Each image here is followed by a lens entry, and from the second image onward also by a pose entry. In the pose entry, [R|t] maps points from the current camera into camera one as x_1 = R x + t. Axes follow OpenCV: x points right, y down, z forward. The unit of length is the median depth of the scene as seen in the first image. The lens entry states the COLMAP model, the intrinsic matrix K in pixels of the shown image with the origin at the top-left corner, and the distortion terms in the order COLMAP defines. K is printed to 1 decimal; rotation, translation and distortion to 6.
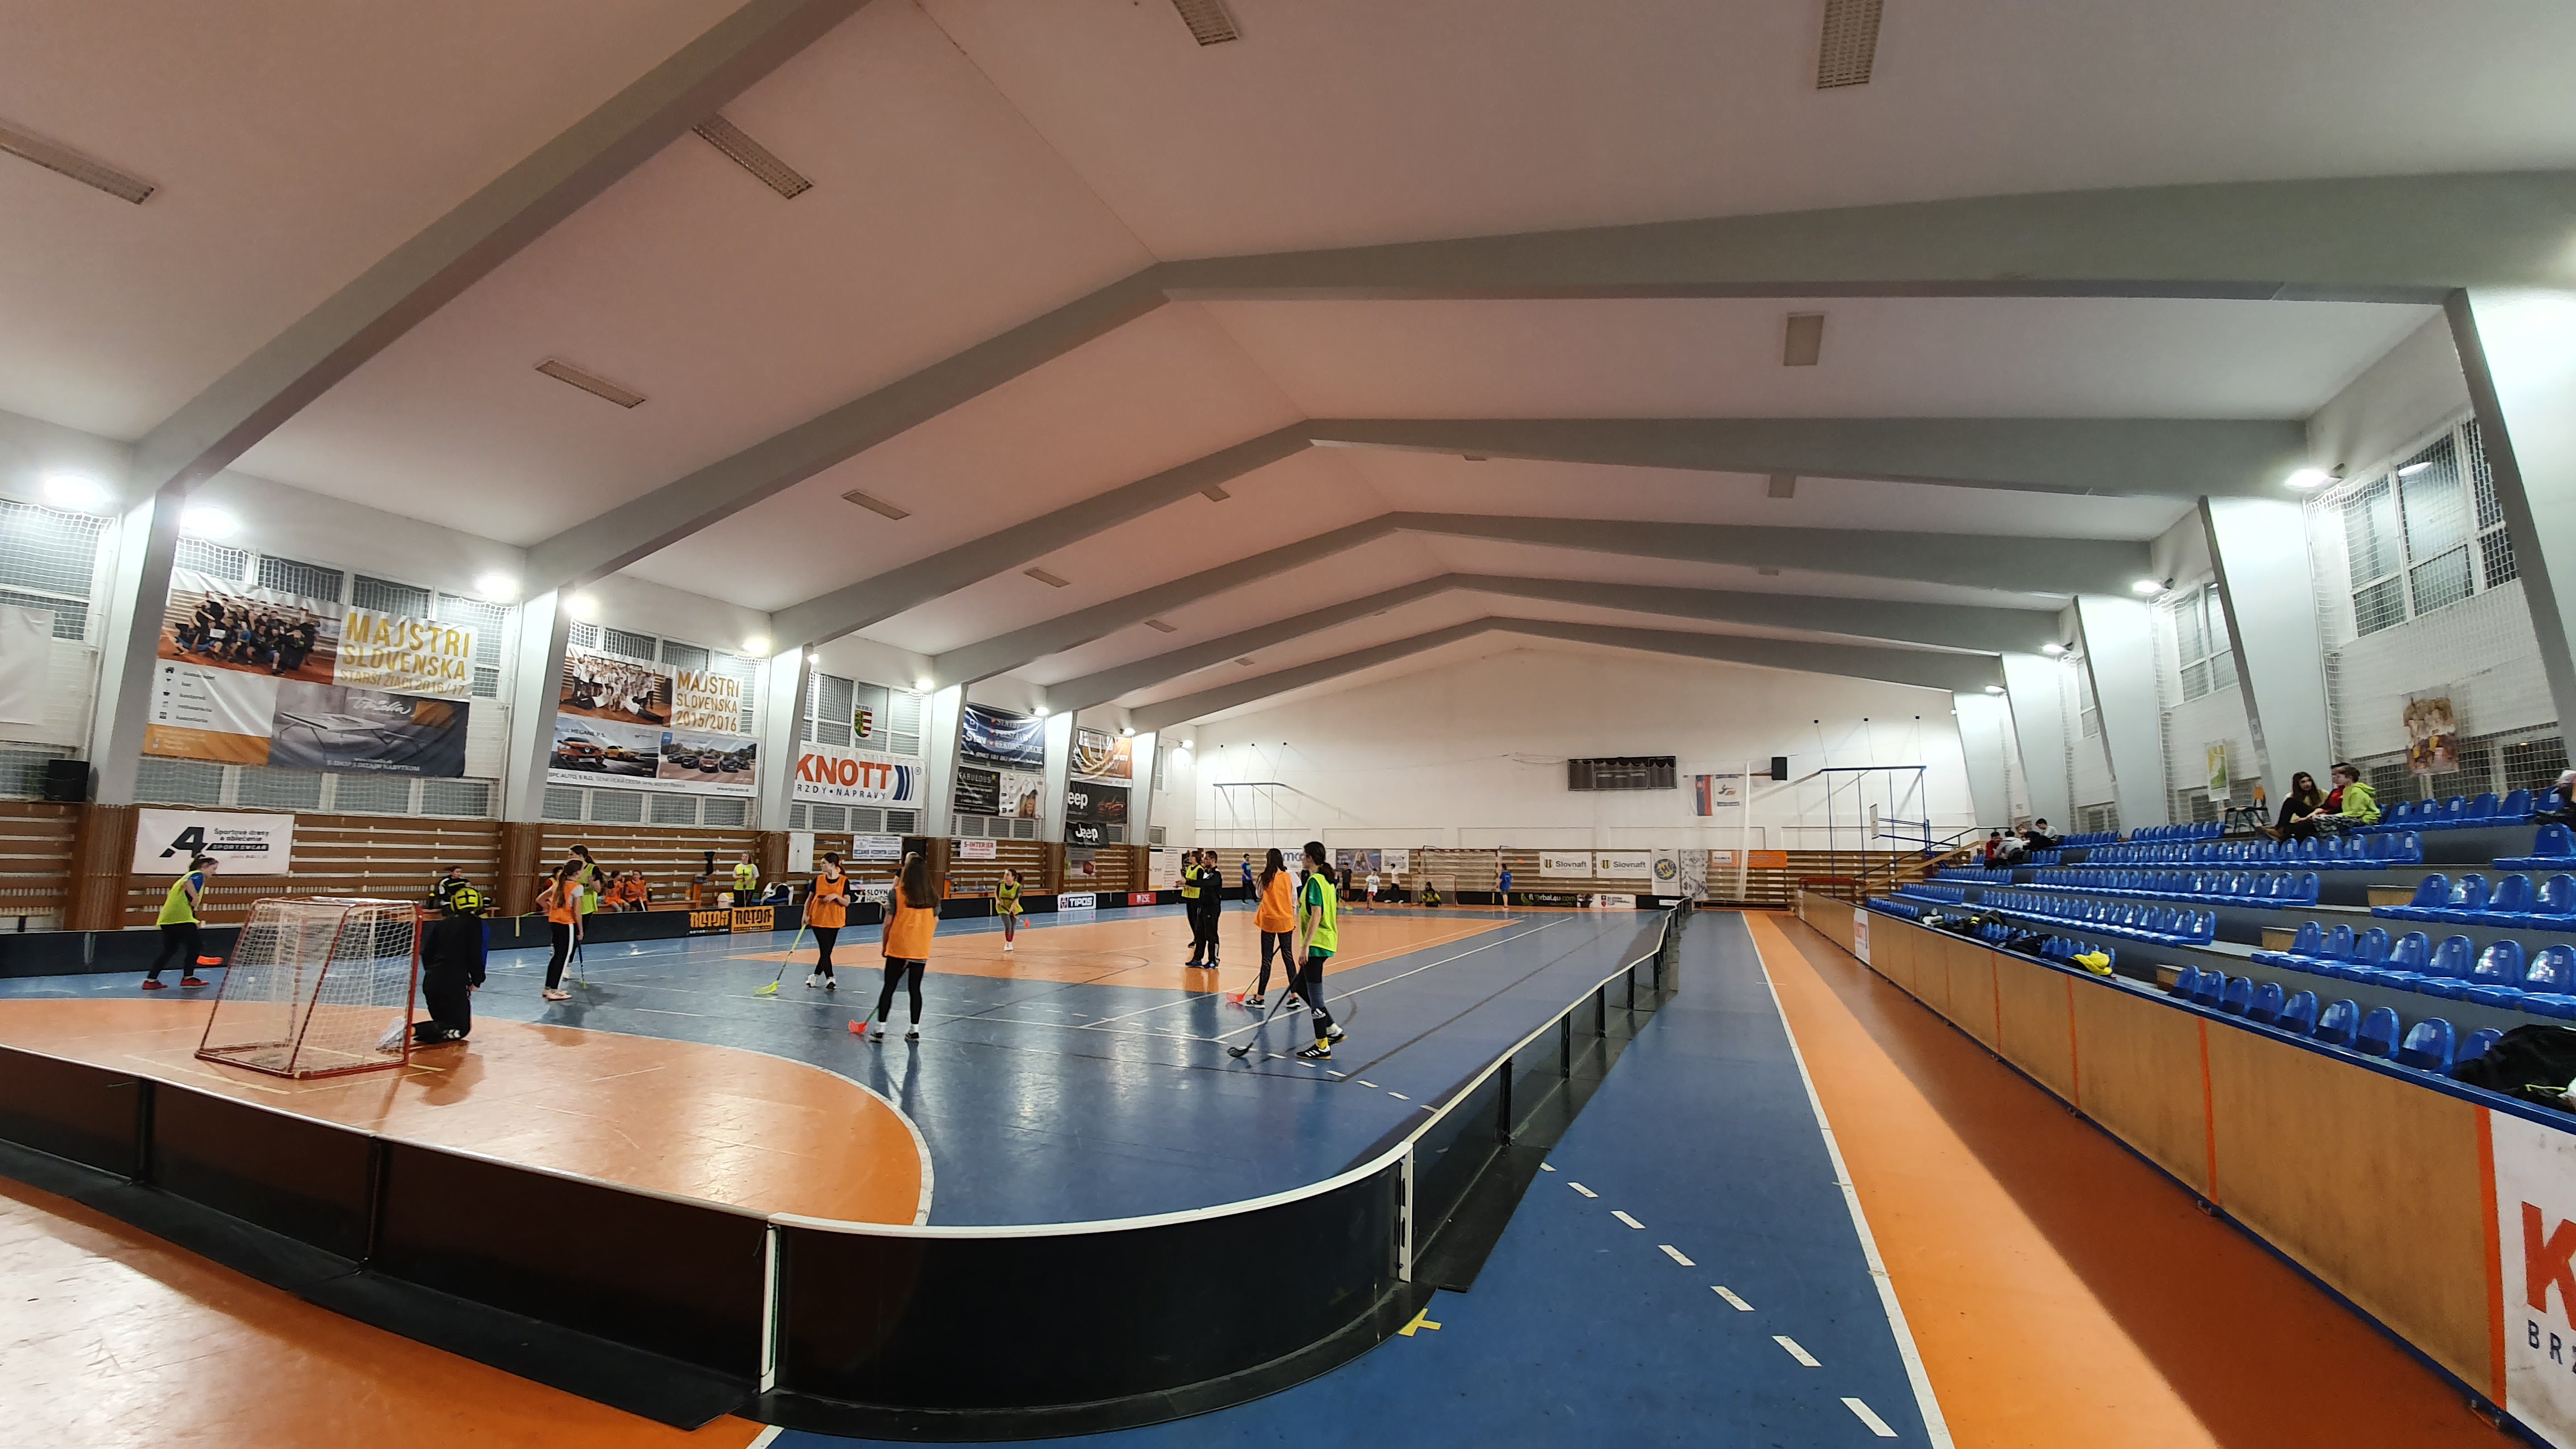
lens RADIAL K [[1021.0, 0, 1256.7], [0, 1021.0, 738.9], [0, 0, 1]] dist [0.011528, -0.015659]
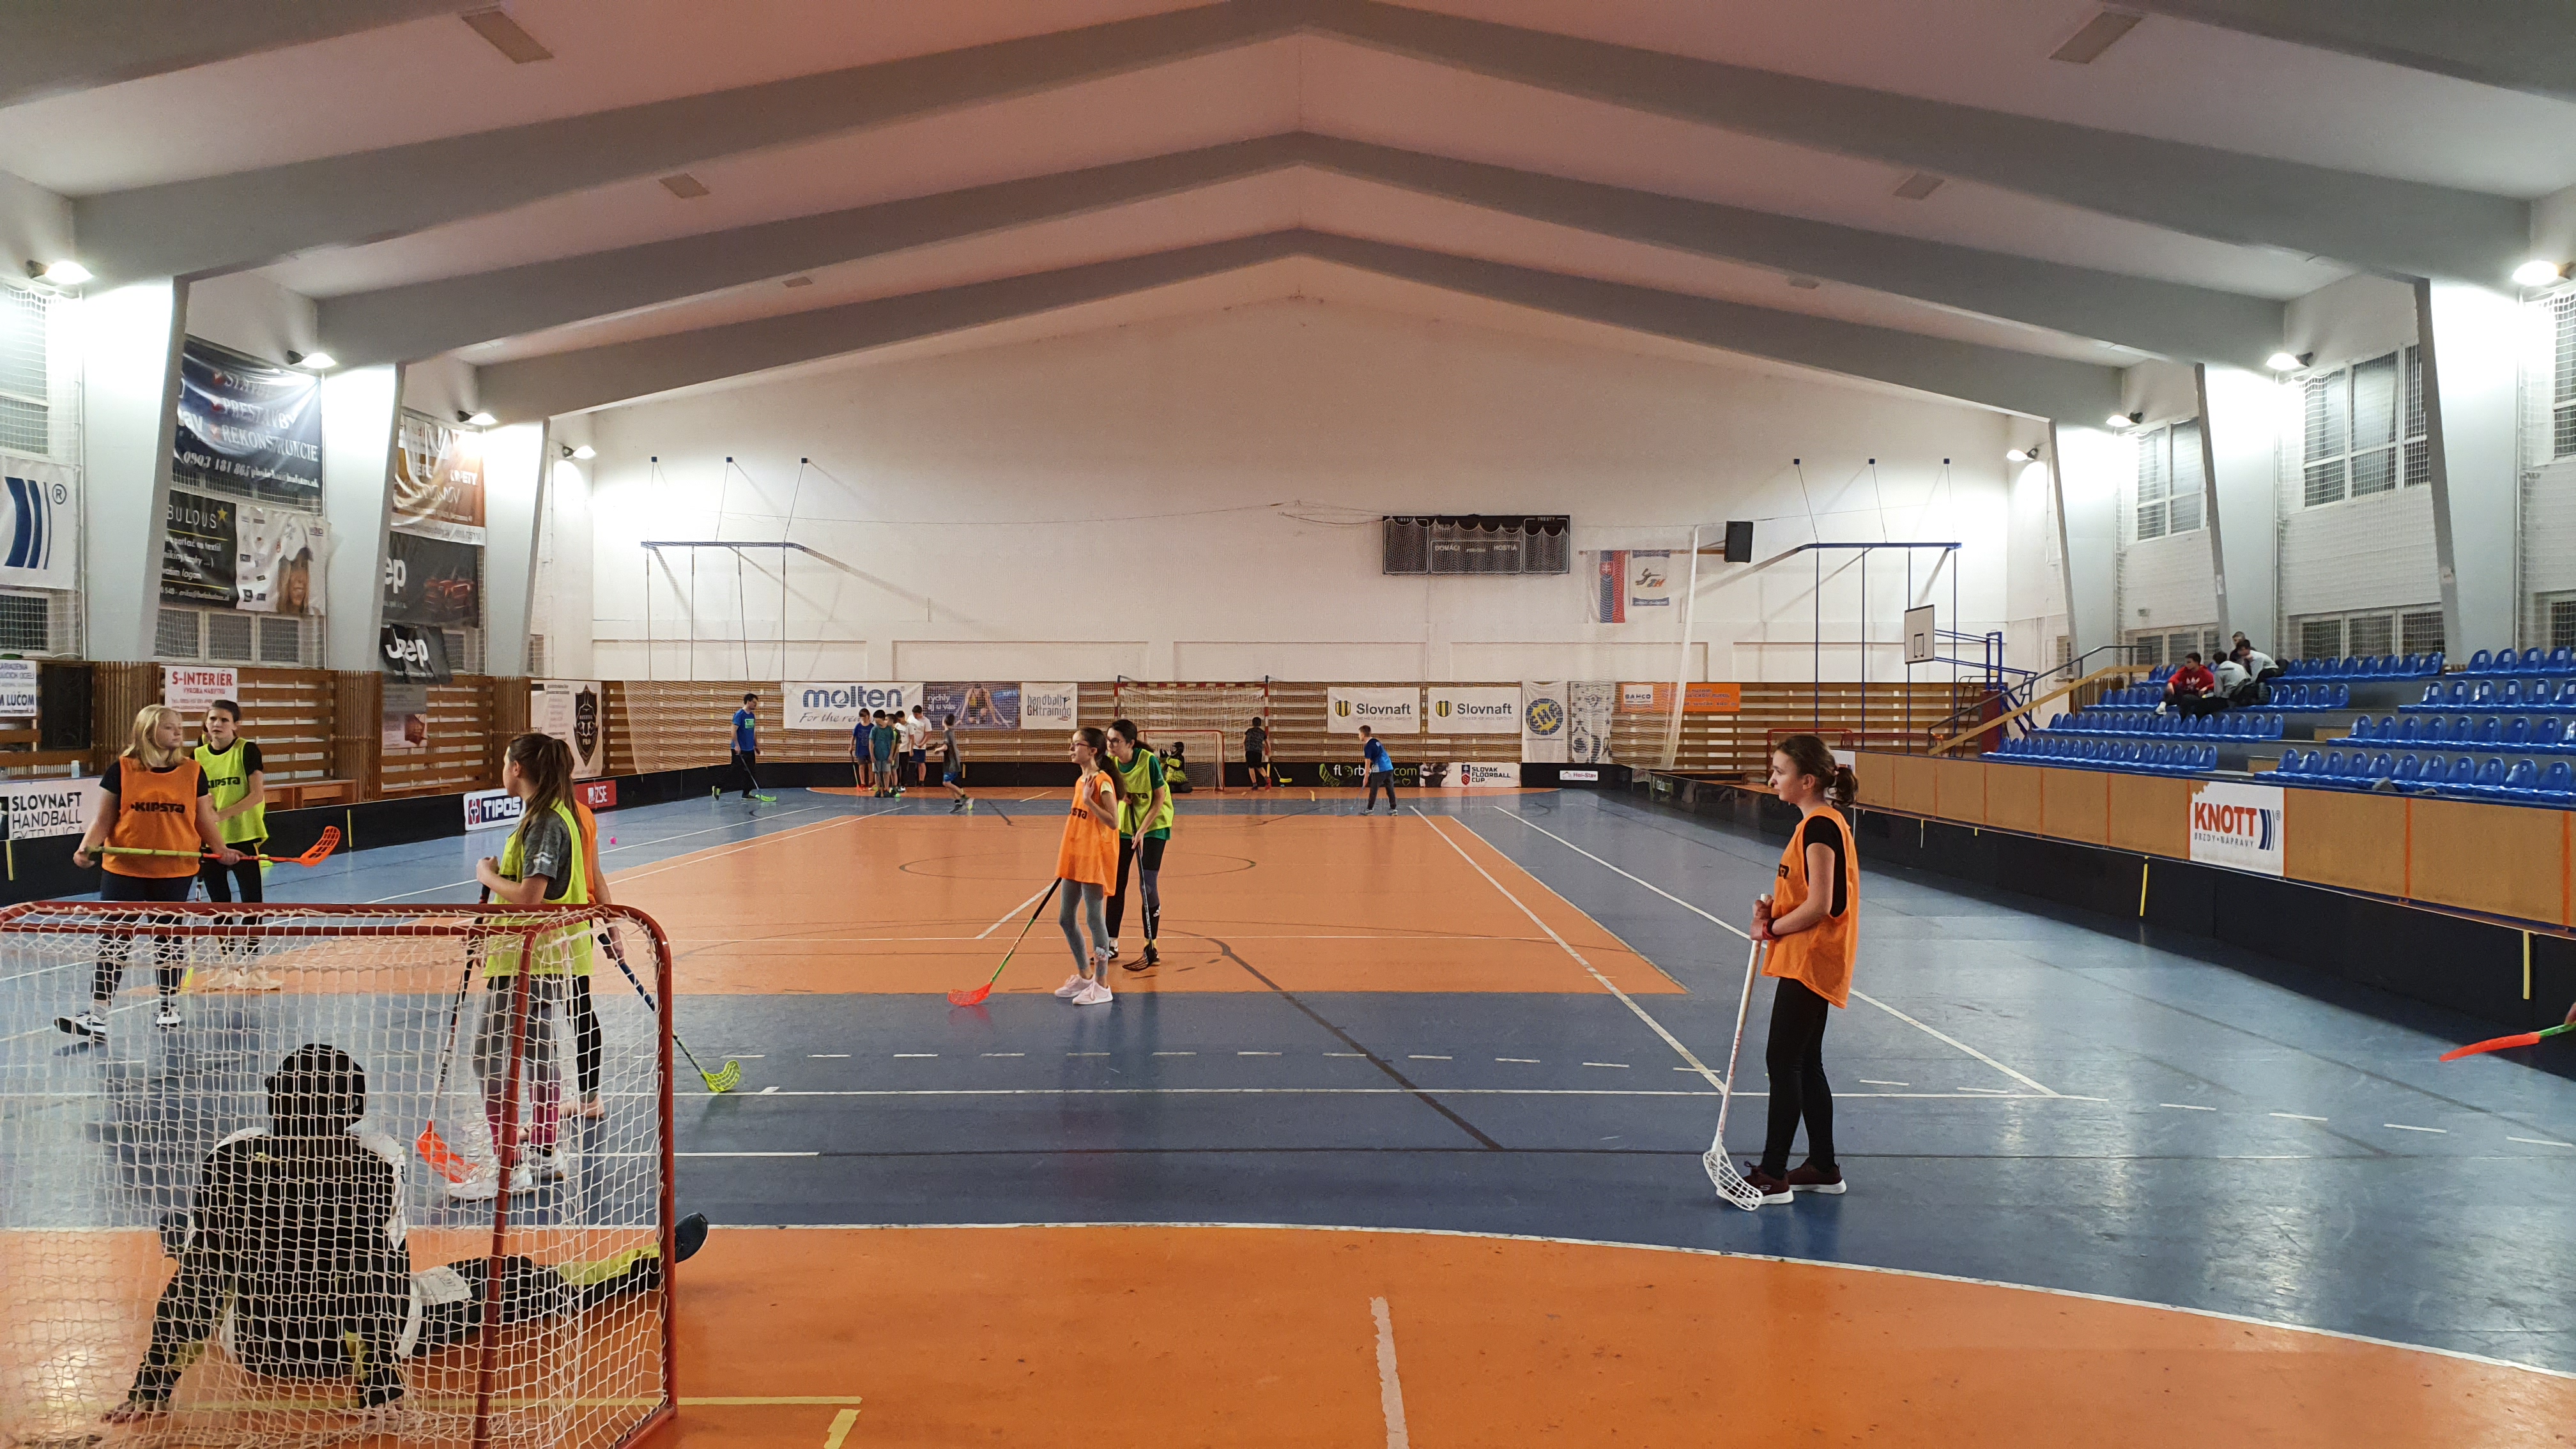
lens RADIAL K [[1992.6, 0, 1291.1], [0, 1992.6, 709.0], [0, 0, 1]] dist [0.041267, -0.004708]
pose [[0.910377, -0.010623, 0.413644, -0.229514], [-0.040443, 0.992600, 0.114501, 0.005137], [-0.411799, -0.120968, 0.903210, 0.091945]]
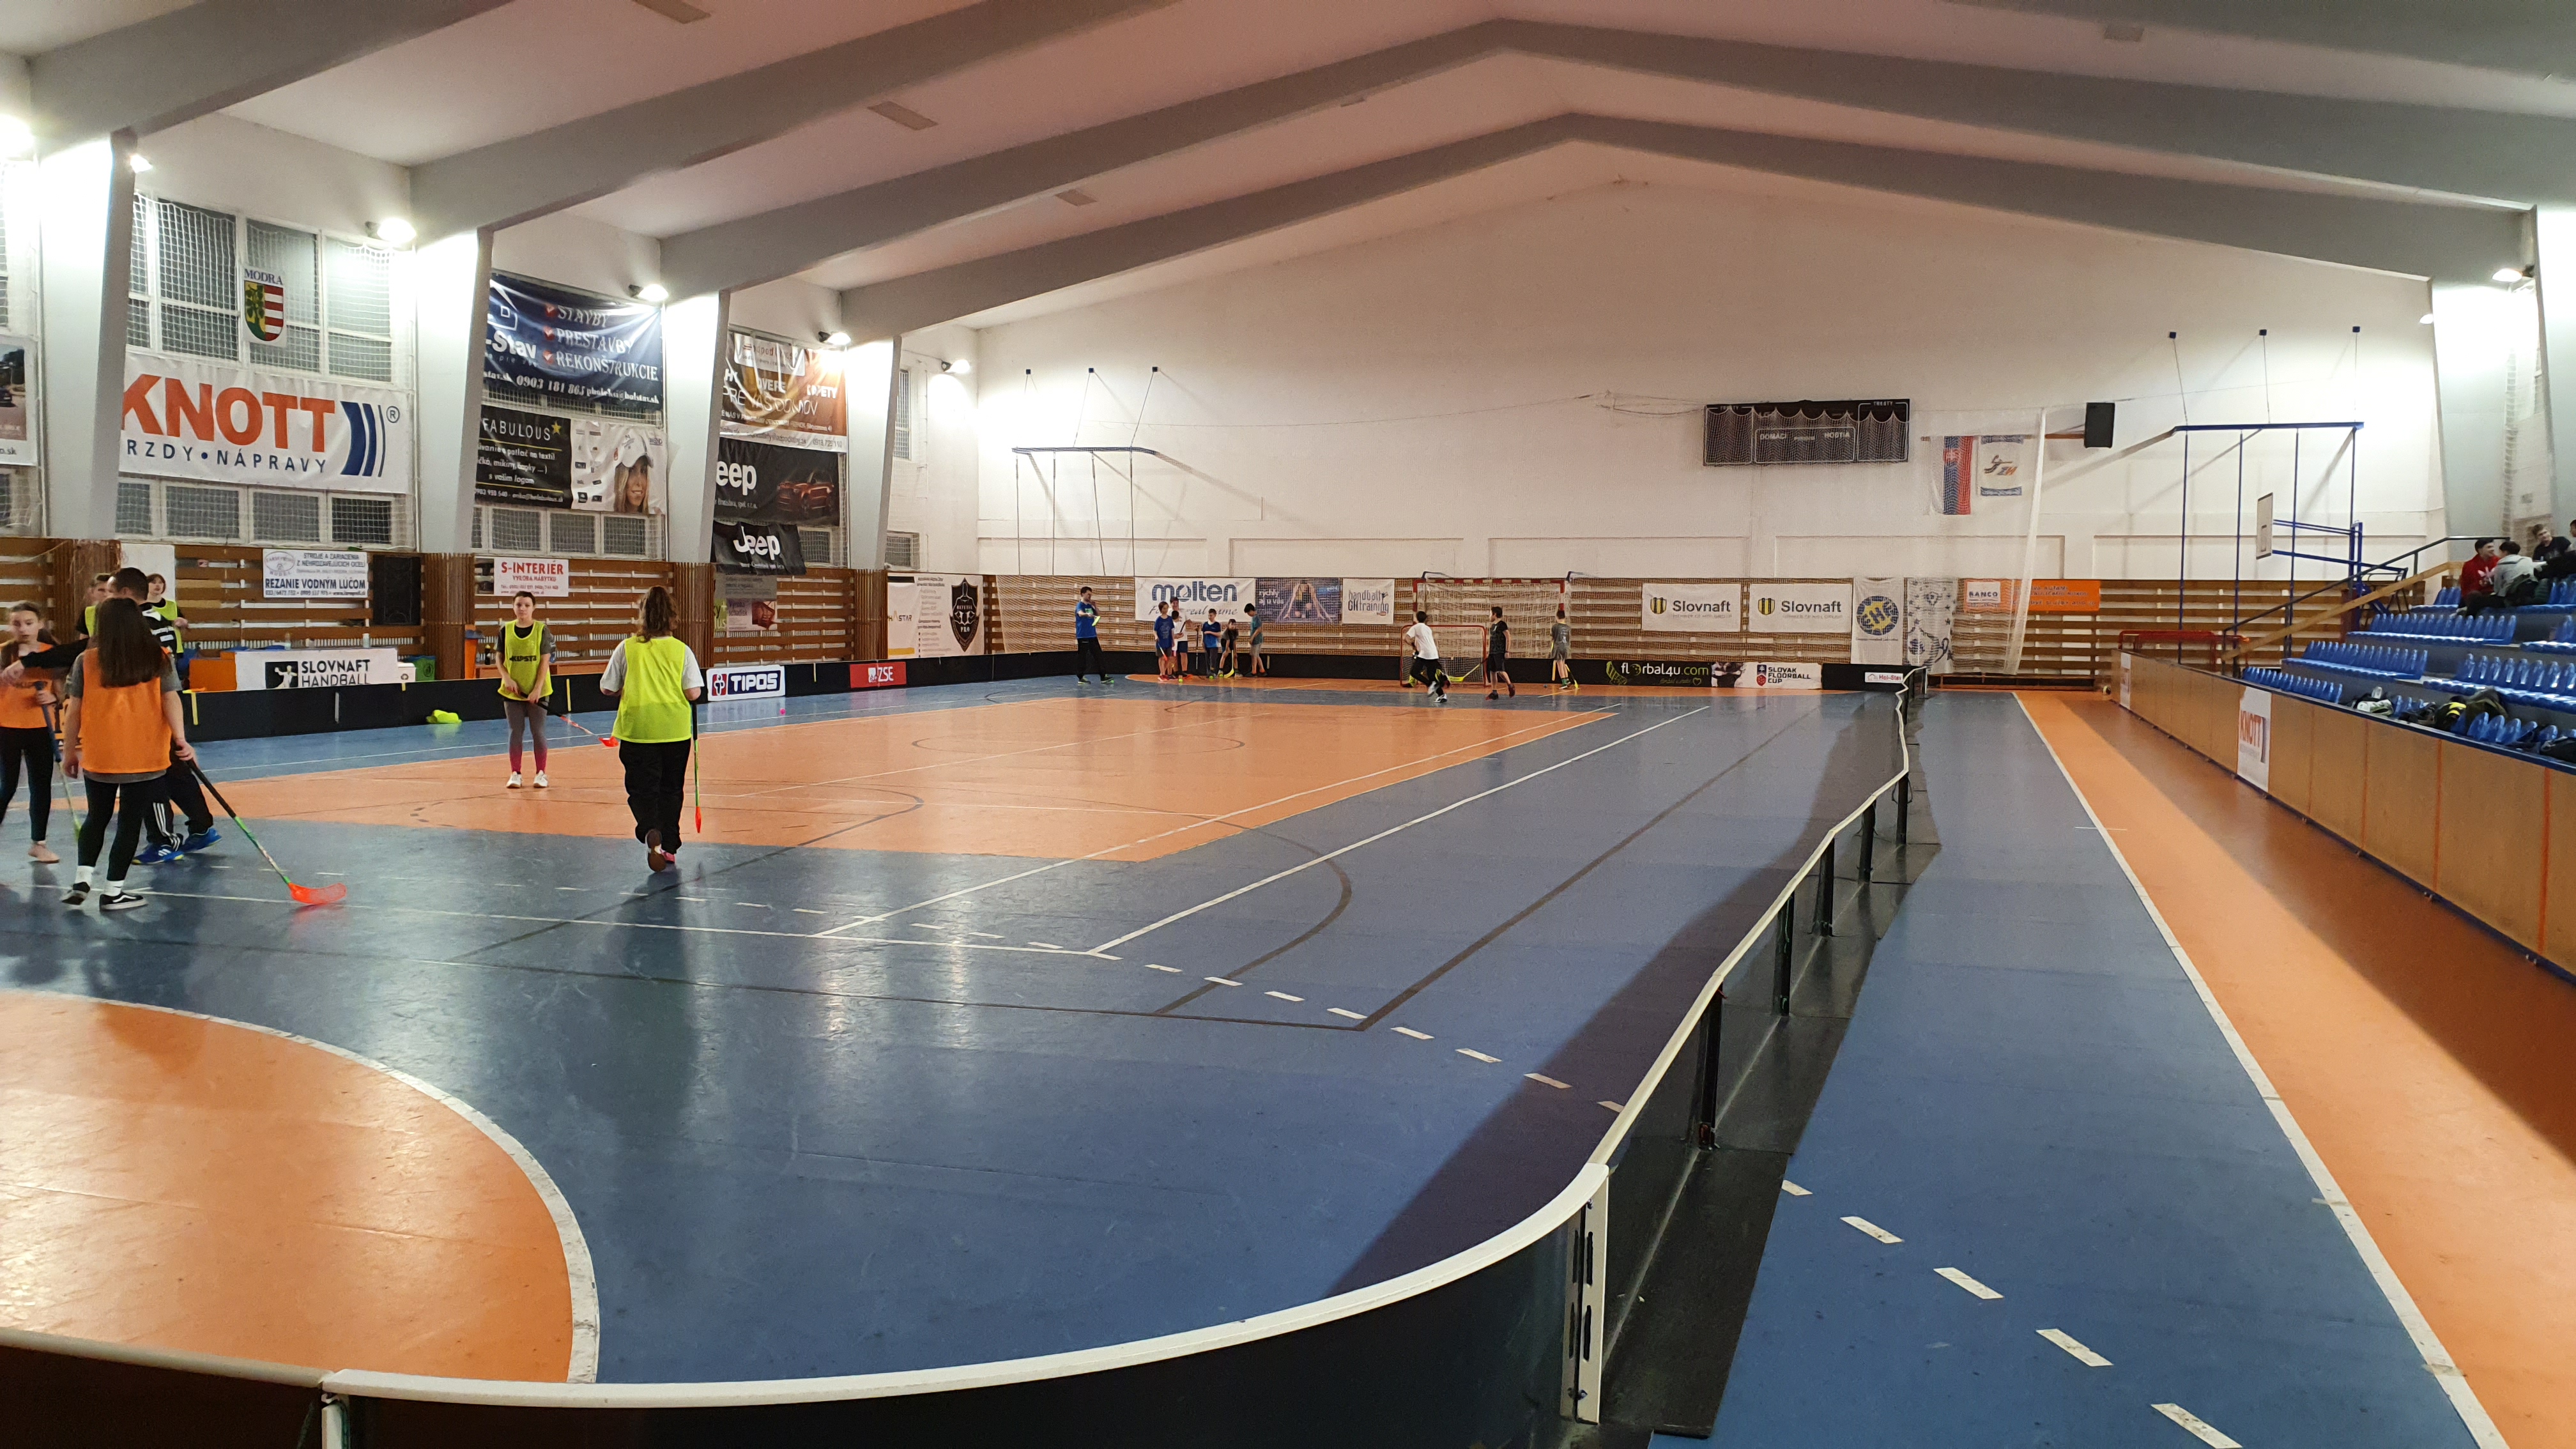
lens RADIAL K [[1996.3, 0, 1309.5], [0, 1996.3, 692.1], [0, 0, 1]] dist [0.056617, -0.072139]
pose [[0.993680, -0.006574, 0.112061, -0.012823], [-0.011933, 0.986440, 0.163685, 0.000280], [-0.111618, -0.163988, 0.980127, 0.009865]]
